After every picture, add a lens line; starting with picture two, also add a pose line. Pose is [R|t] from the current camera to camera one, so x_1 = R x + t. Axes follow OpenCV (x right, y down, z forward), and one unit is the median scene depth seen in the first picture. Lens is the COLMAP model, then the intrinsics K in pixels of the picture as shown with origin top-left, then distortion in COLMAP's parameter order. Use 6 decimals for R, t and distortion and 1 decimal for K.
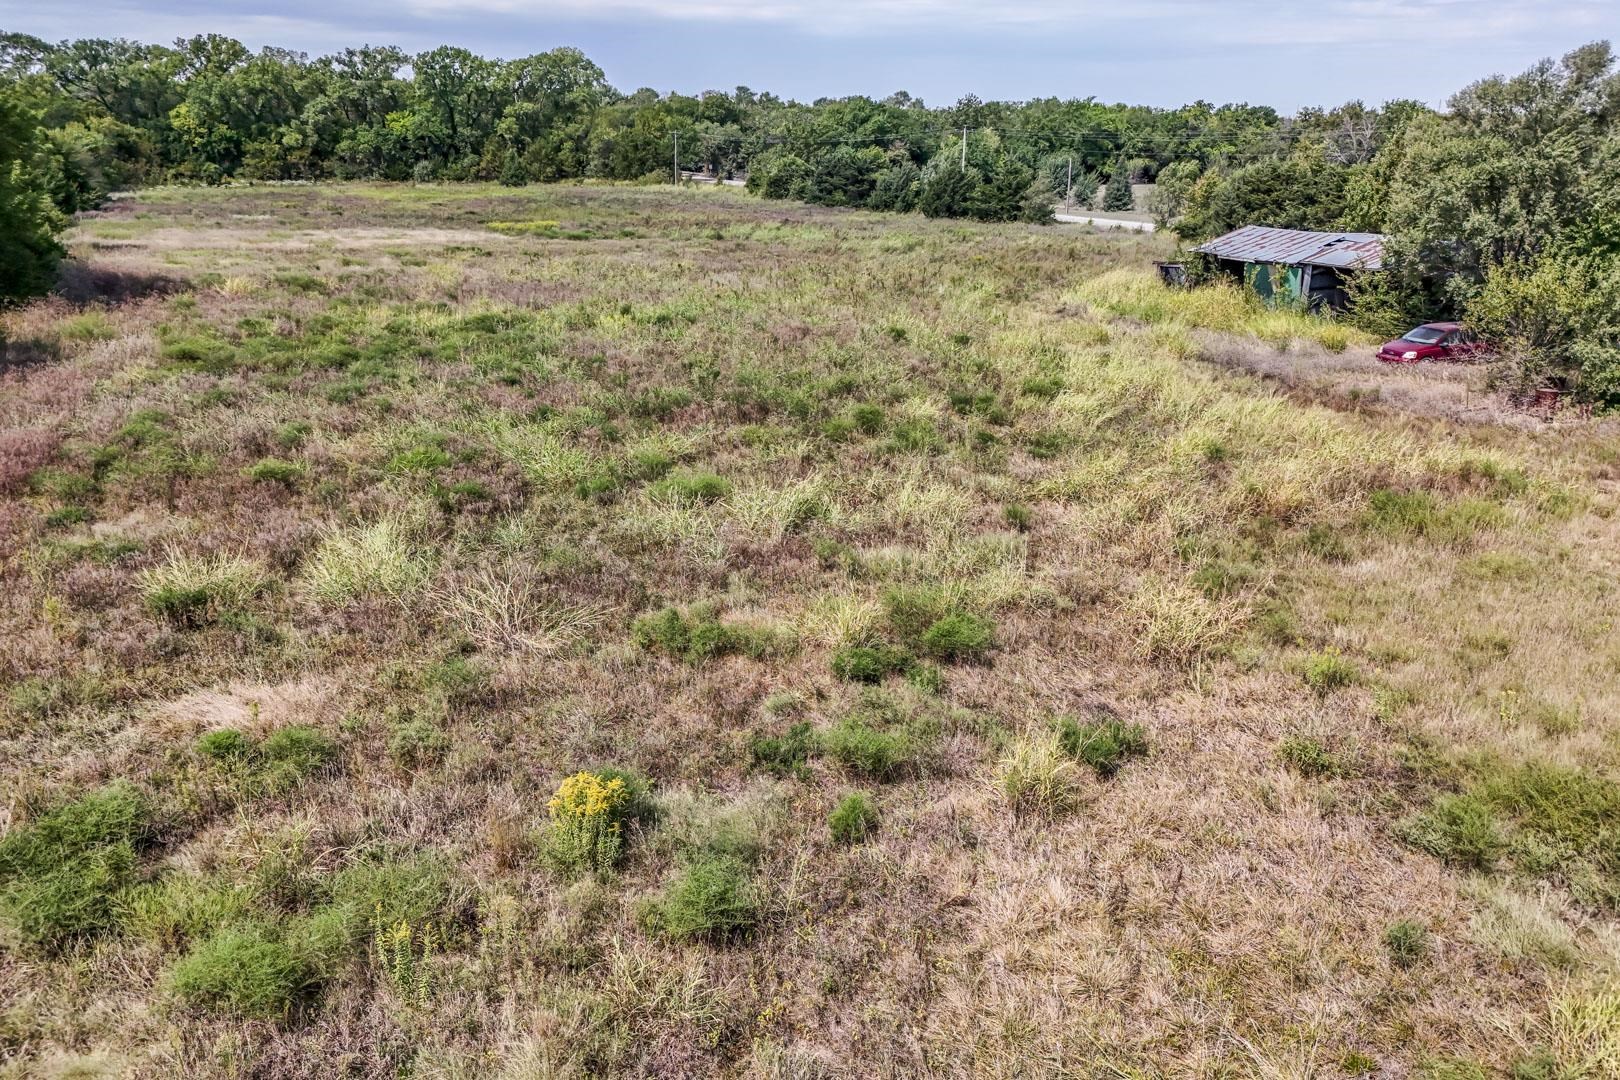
lens RADIAL K [[1219.4, 0, 812.7], [0, 1219.4, 532.2], [0, 0, 1]] dist [0.073040, -0.064746]
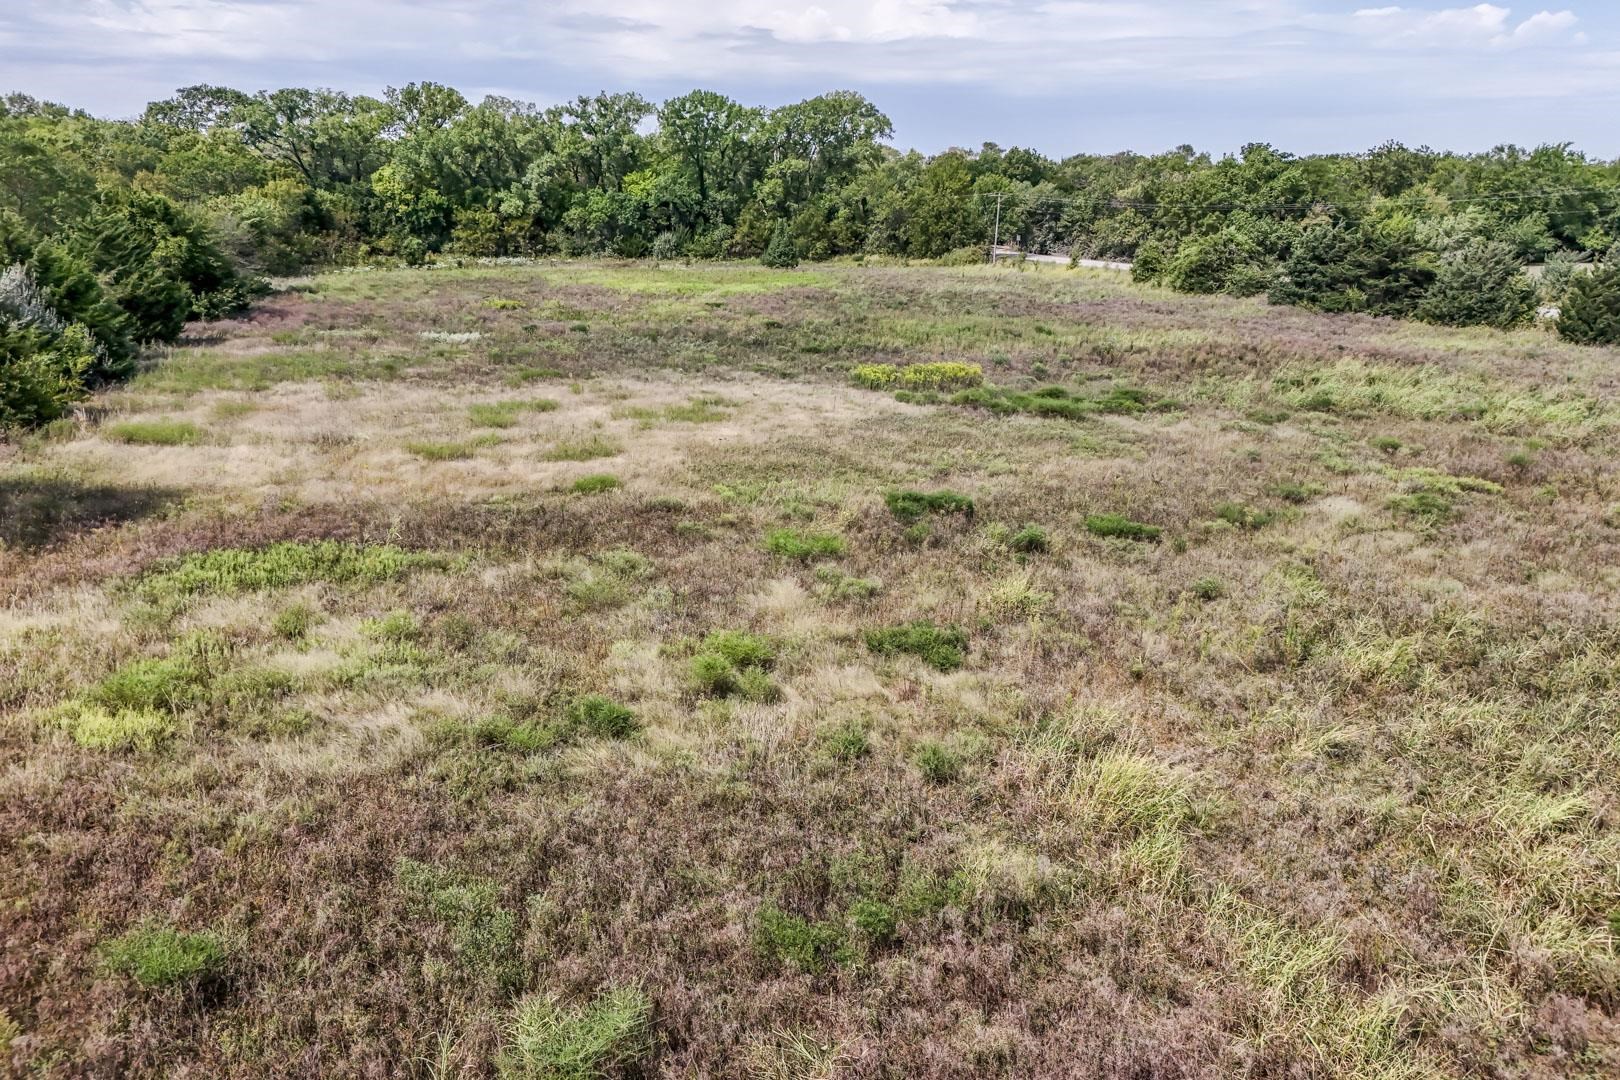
lens RADIAL K [[1219.4, 0, 812.7], [0, 1219.4, 532.2], [0, 0, 1]] dist [0.073040, -0.064746]
pose [[0.989604, 0.037289, -0.138904, -0.103360], [-0.043372, 0.998217, -0.041020, -0.078542], [0.137126, 0.046618, 0.989456, 0.235200]]
